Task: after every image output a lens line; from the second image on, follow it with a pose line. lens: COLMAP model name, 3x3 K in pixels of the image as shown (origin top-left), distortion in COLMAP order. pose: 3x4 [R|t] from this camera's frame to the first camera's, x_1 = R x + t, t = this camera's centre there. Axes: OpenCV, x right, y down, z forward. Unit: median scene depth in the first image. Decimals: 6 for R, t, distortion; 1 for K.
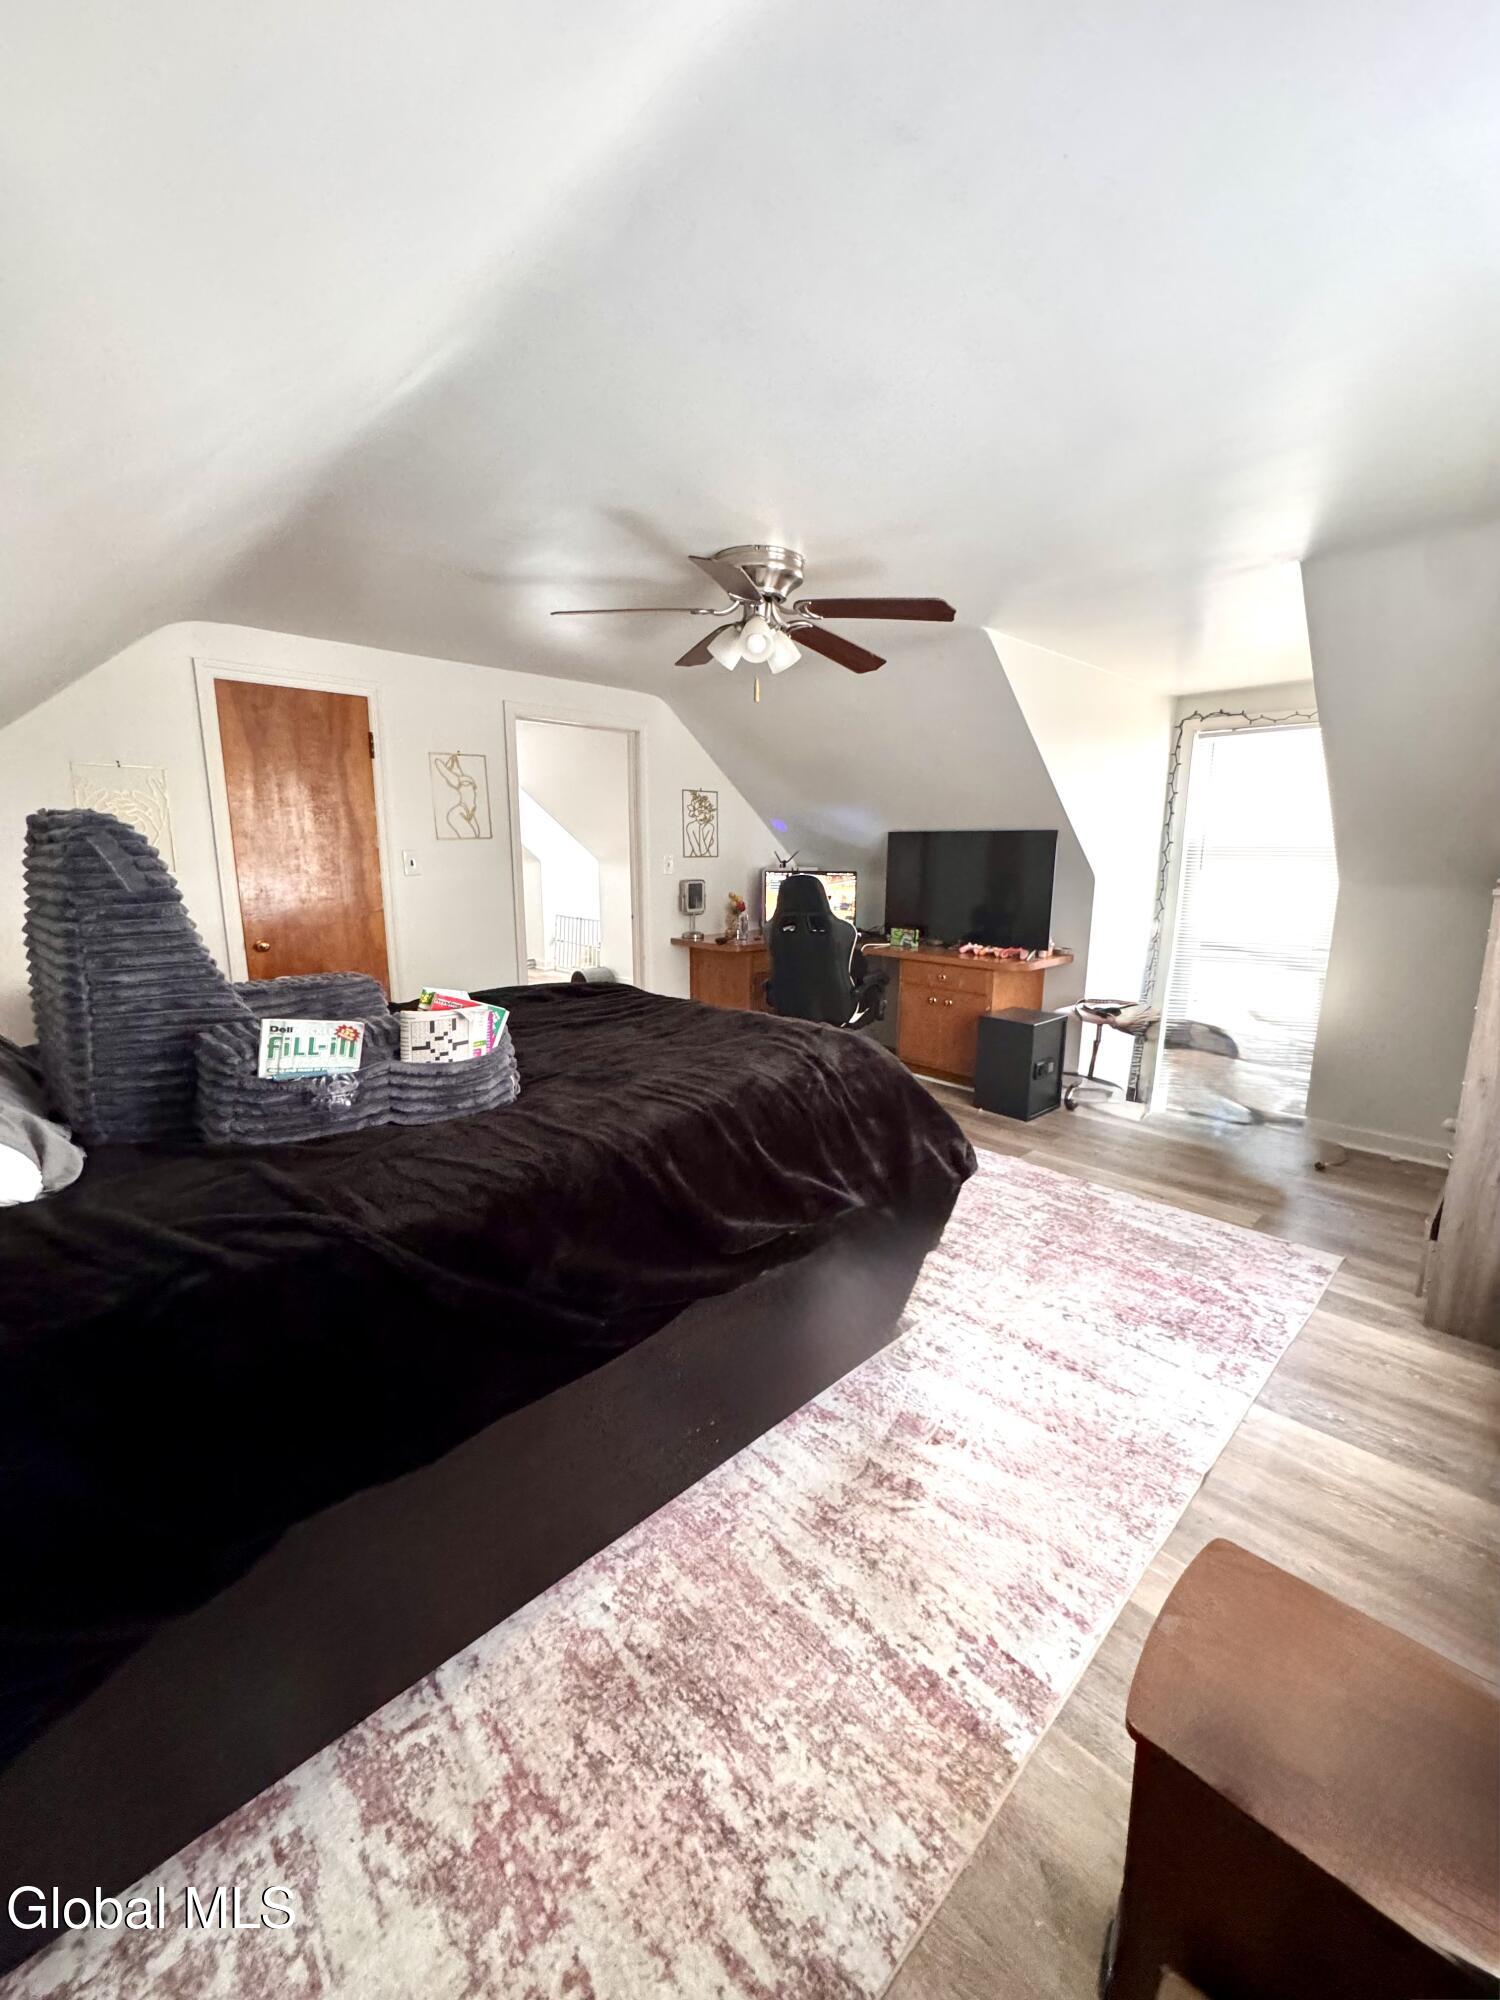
lens RADIAL K [[791.5, 0, 750.0], [0, 791.5, 1000.0], [0, 0, 1]] dist [-0.003571, -0.000614]
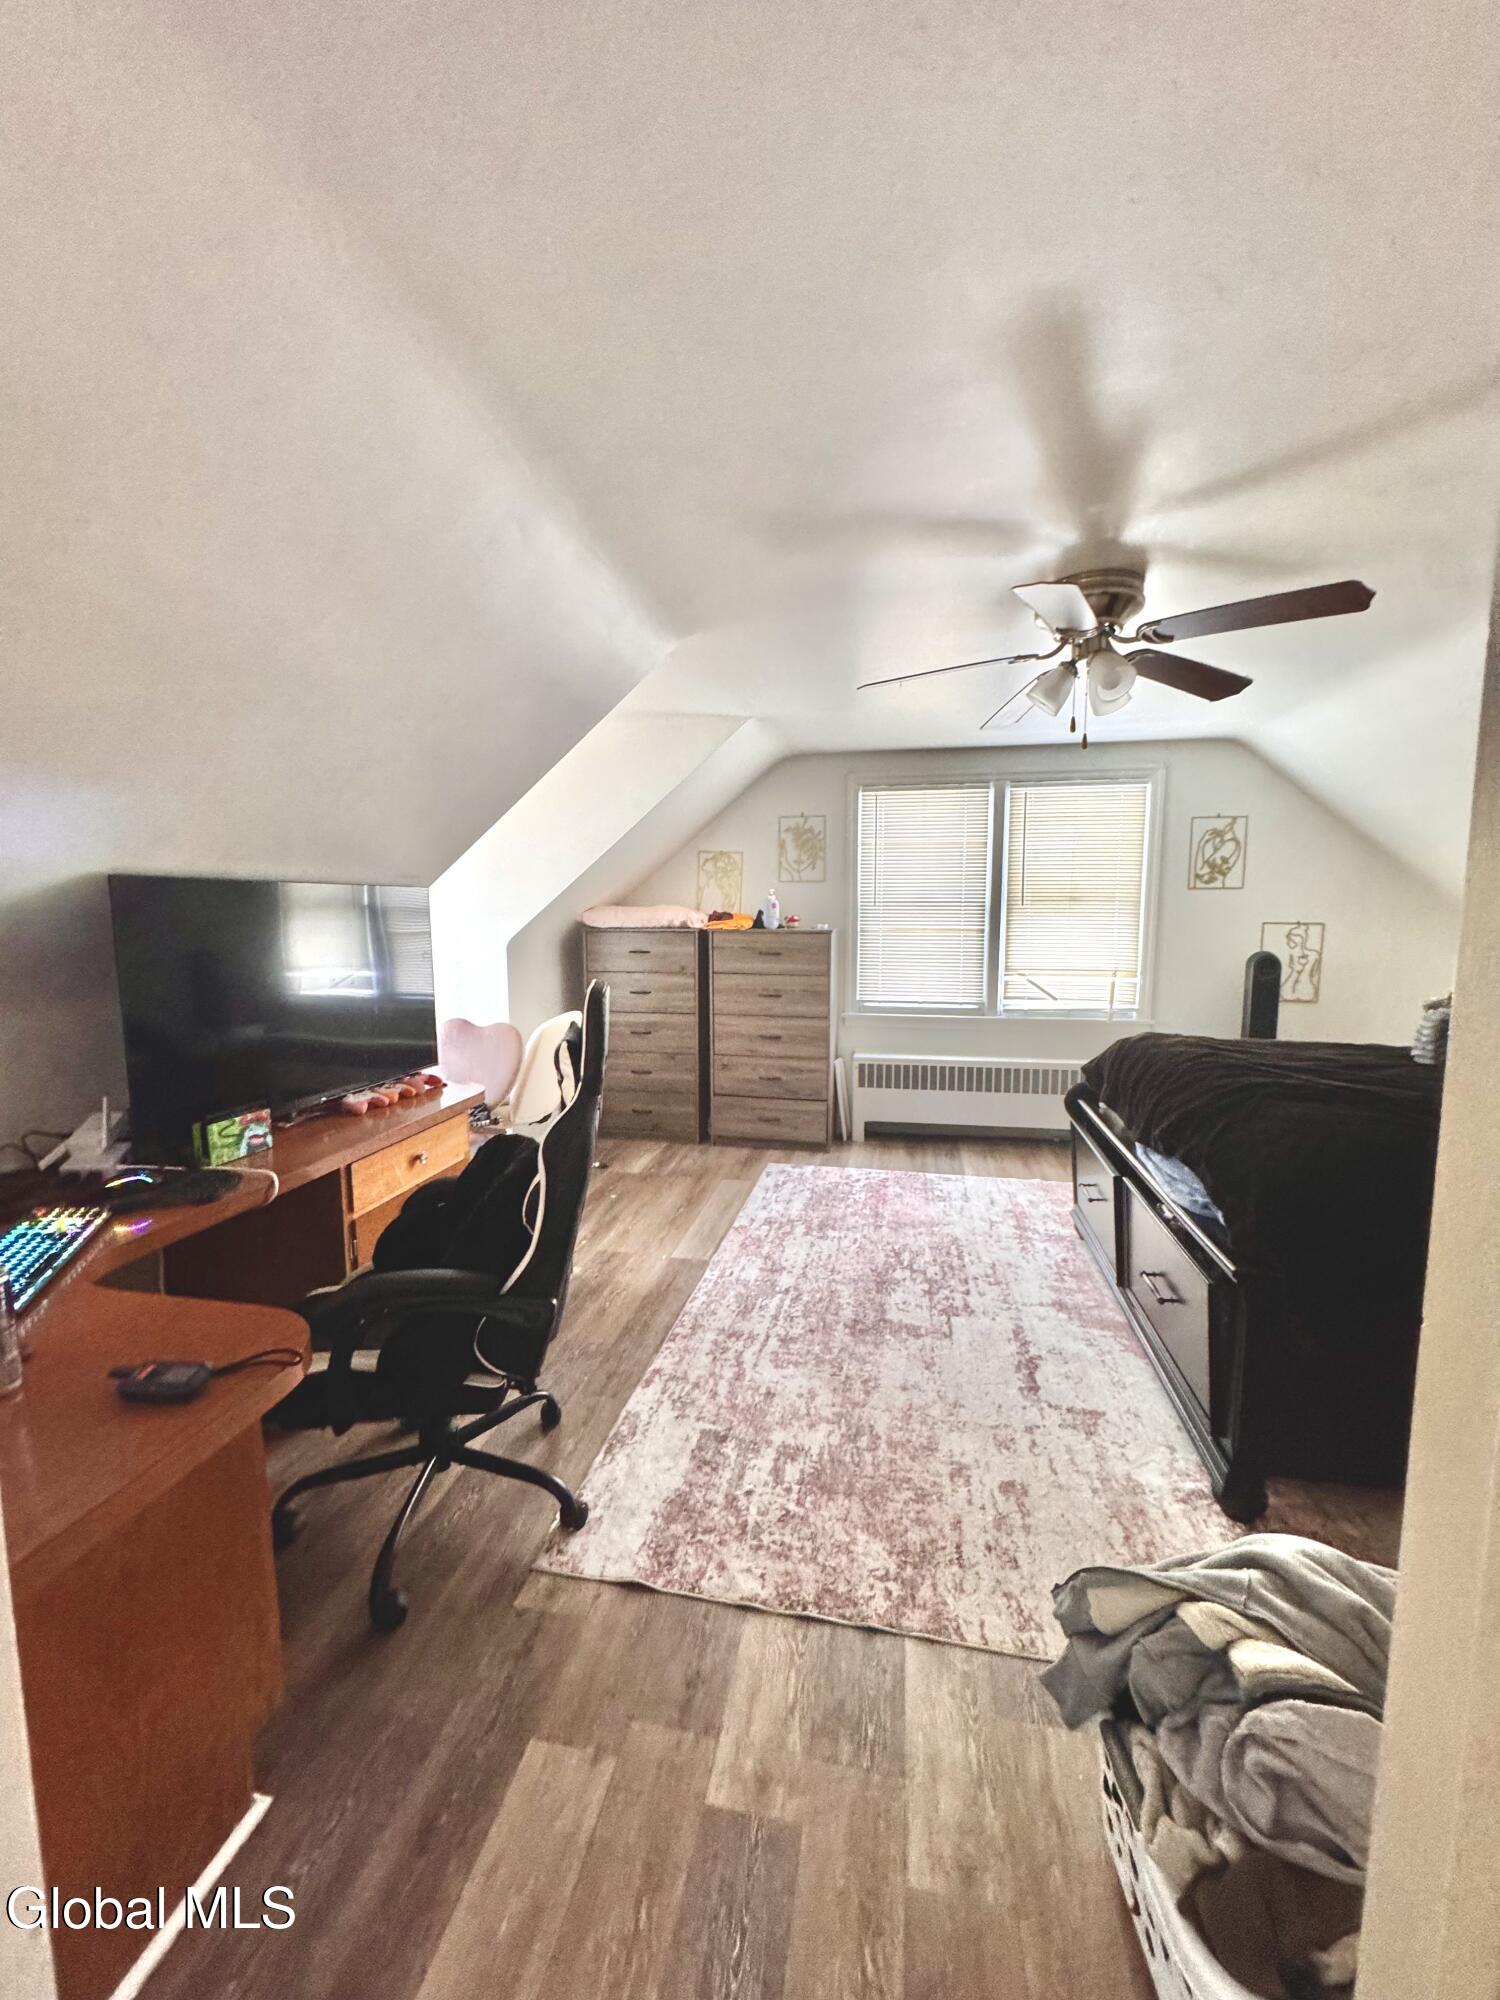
lens RADIAL K [[791.5, 0, 750.0], [0, 791.5, 1000.0], [0, 0, 1]] dist [-0.003571, -0.000614]
pose [[-0.567776, -0.096803, 0.817472, -0.456007], [0.157291, 0.962007, 0.223165, -0.319923], [-0.808016, 0.255288, -0.530978, 1.611470]]
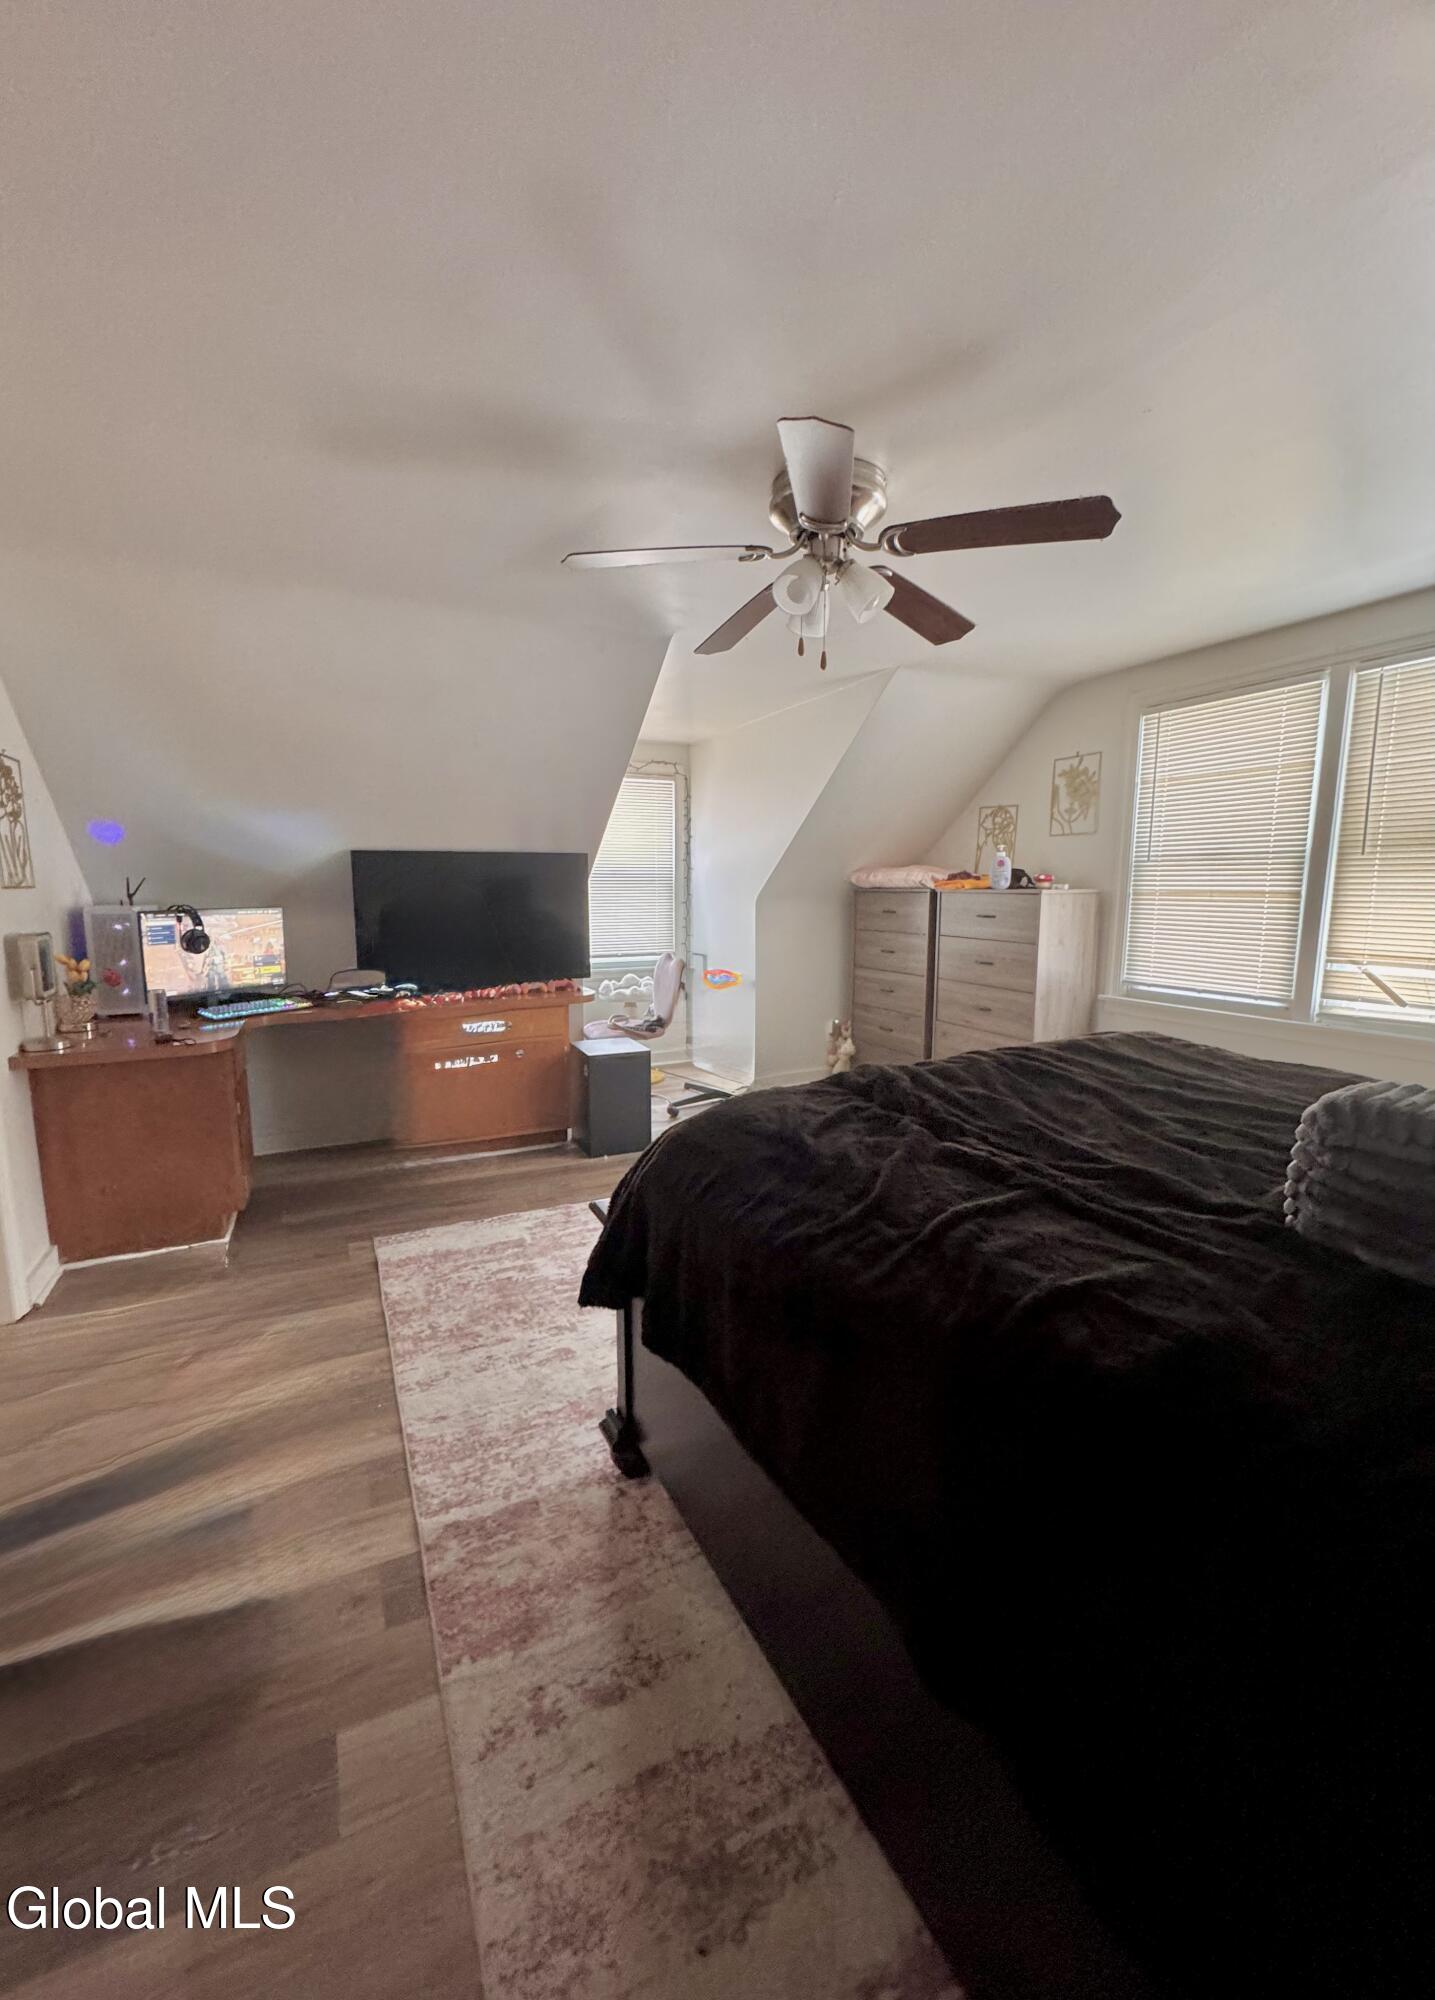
lens RADIAL K [[798.4, 0, 676.8], [0, 798.4, 981.6], [0, 0, 1]] dist [0.000081, 0.000029]
pose [[0.337399, -0.119232, 0.933780, -0.714235], [0.186154, 0.980809, 0.057974, -0.134479], [-0.922772, 0.154267, 0.353120, 0.794979]]
